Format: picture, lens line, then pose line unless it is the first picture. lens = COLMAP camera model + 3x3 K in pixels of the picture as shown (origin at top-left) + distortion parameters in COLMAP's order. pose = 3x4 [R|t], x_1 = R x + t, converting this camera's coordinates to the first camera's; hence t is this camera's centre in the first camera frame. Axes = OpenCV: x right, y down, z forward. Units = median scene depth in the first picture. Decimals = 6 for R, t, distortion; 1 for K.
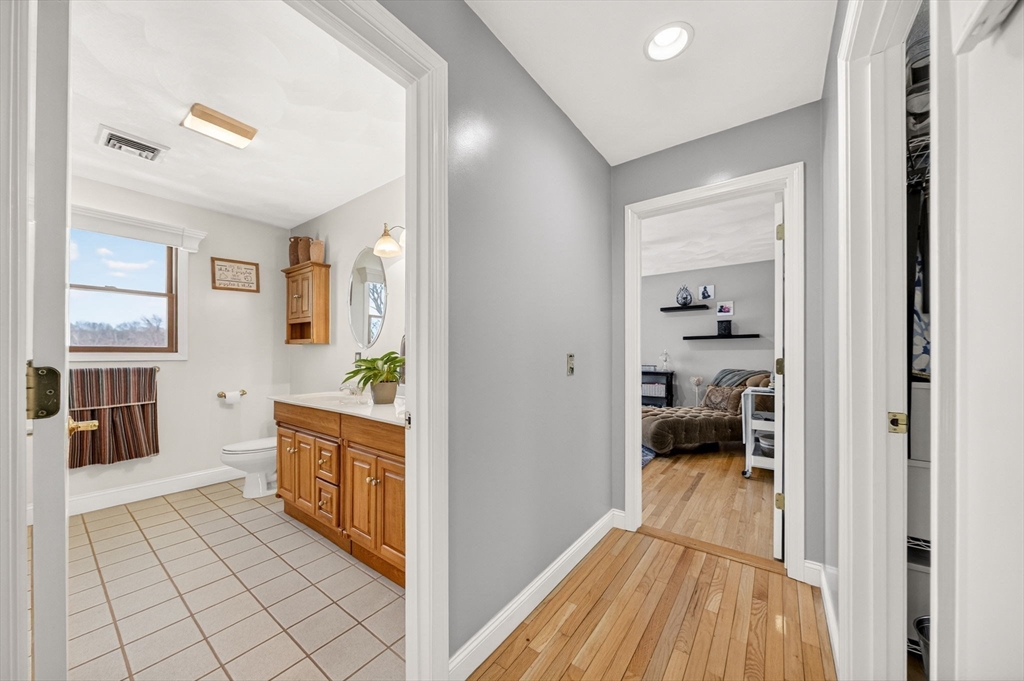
lens RADIAL K [[361.8, 0, 506.5], [0, 361.8, 351.5], [0, 0, 1]] dist [-0.000295, -0.000034]
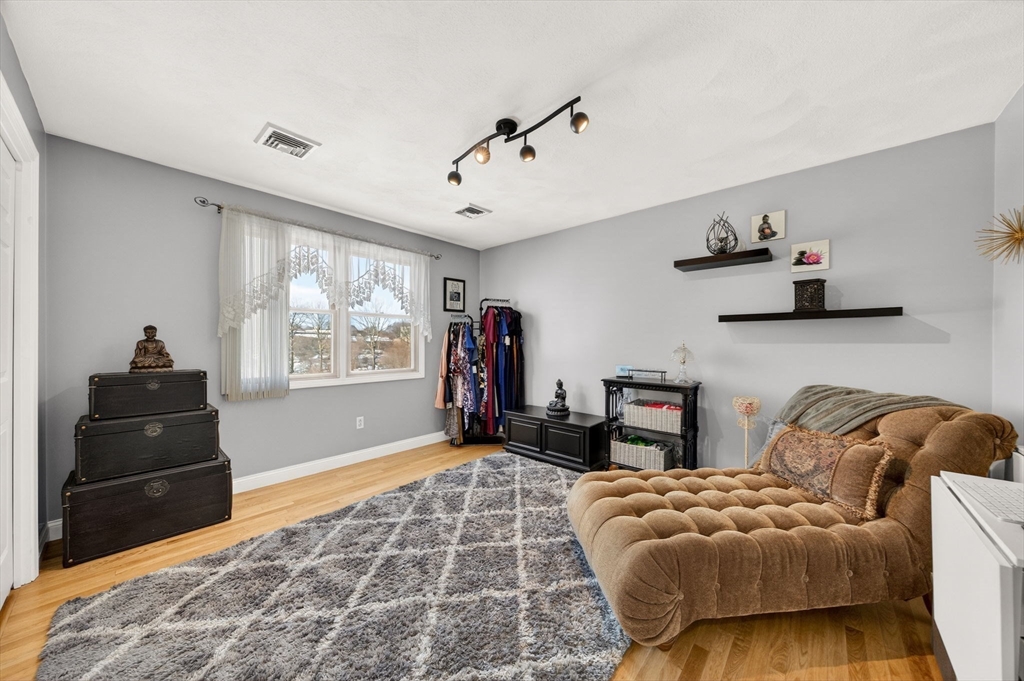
lens RADIAL K [[361.8, 0, 512.3], [0, 361.8, 341.2], [0, 0, 1]] dist [-0.000295, -0.000034]
pose [[0.997460, 0.003671, -0.071137, 0.132033], [-0.002954, 0.999944, 0.010176, -0.005359], [0.071170, -0.009940, 0.997415, 0.264661]]
